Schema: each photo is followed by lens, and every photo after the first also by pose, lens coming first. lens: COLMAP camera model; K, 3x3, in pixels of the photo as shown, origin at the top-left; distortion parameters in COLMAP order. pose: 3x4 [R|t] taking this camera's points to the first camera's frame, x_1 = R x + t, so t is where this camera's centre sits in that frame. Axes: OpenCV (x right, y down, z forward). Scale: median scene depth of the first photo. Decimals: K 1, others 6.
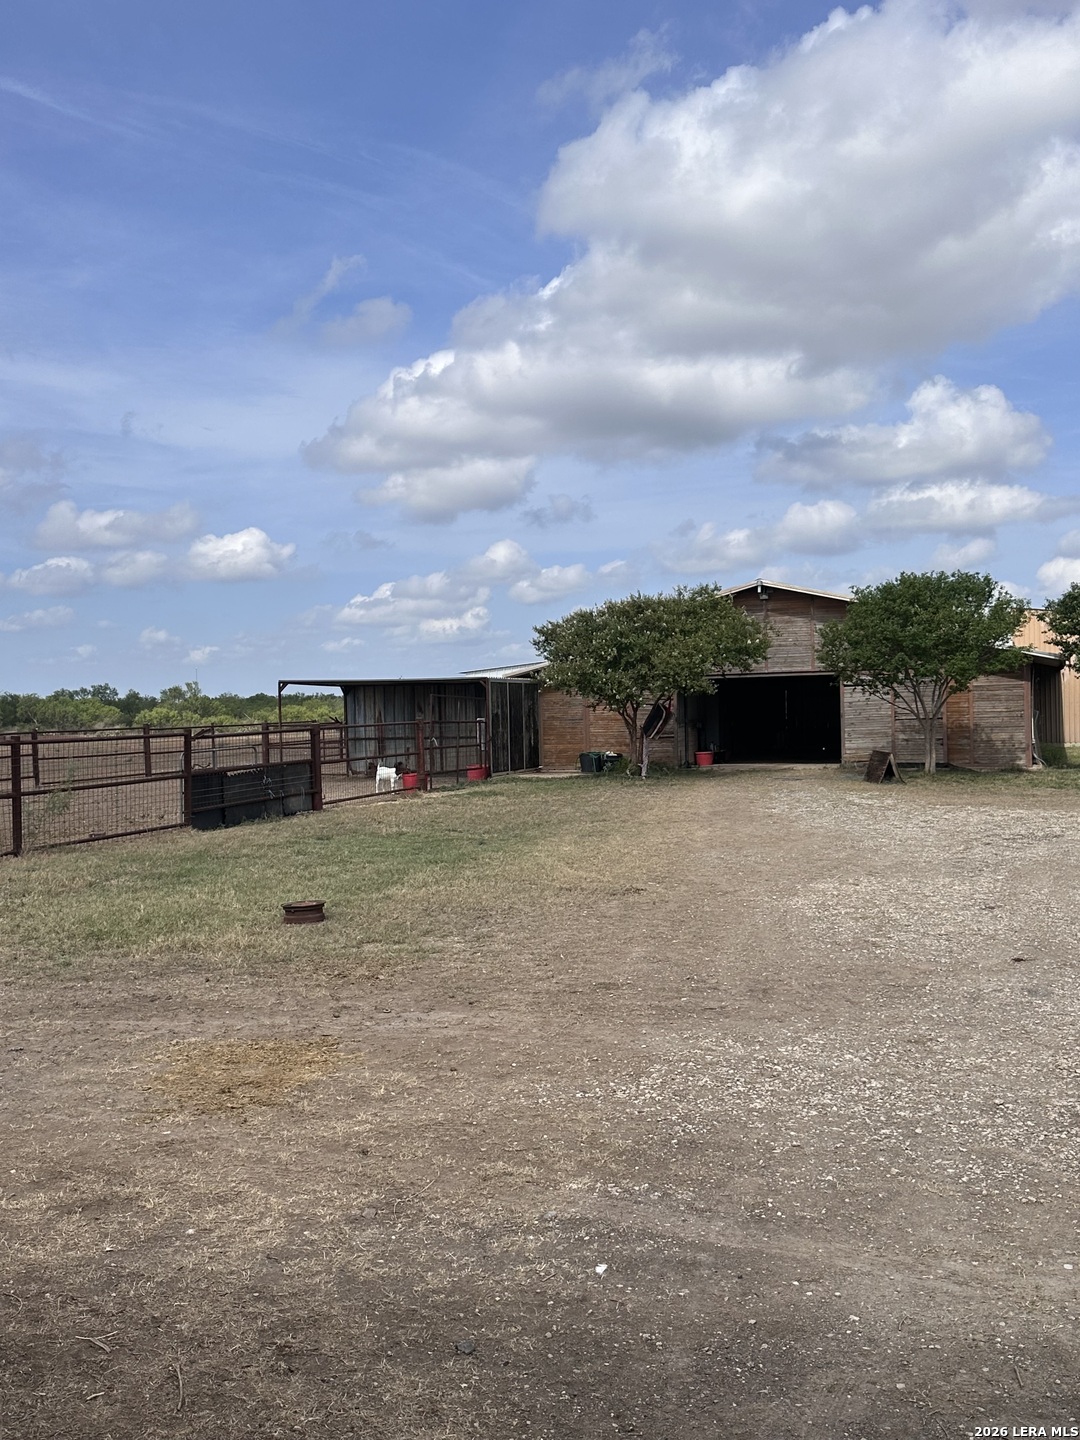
lens RADIAL K [[1415.0, 0, 540.0], [0, 1415.0, 720.0], [0, 0, 1]] dist [0.238717, -0.503816]
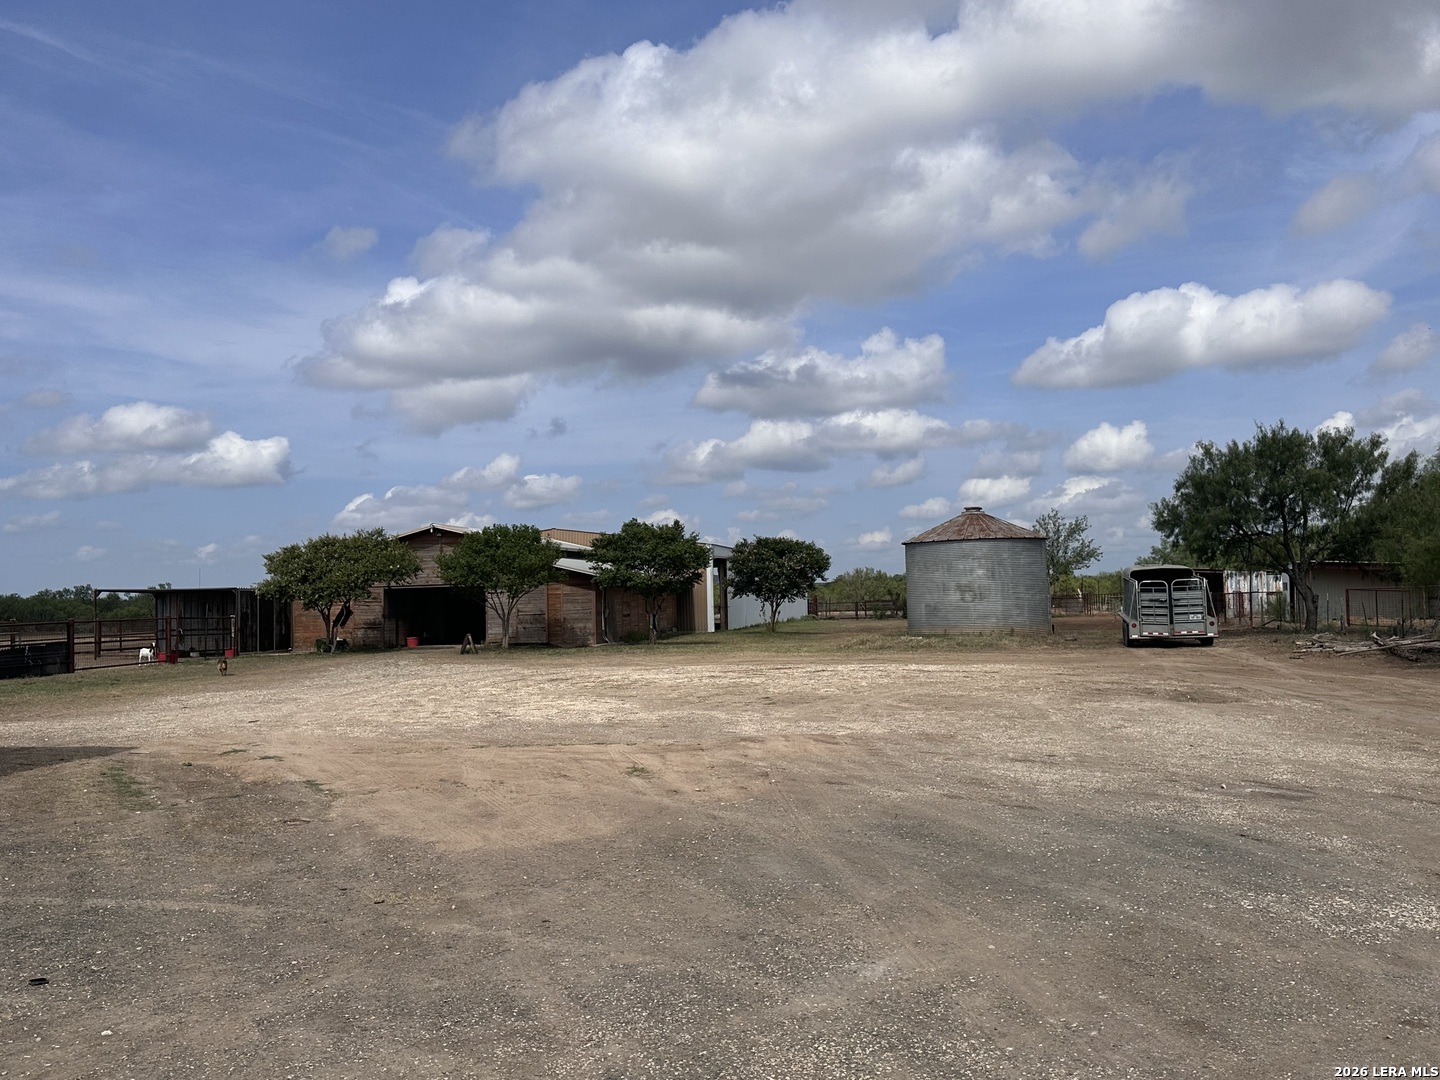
lens RADIAL K [[1284.2, 0, 720.0], [0, 1284.2, 540.0], [0, 0, 1]] dist [0.015672, 0.004019]
pose [[0.989598, 0.006960, 0.143690, 0.297073], [0.001571, 0.998247, -0.059168, 0.000620], [-0.143849, 0.058778, 0.987852, -0.452662]]
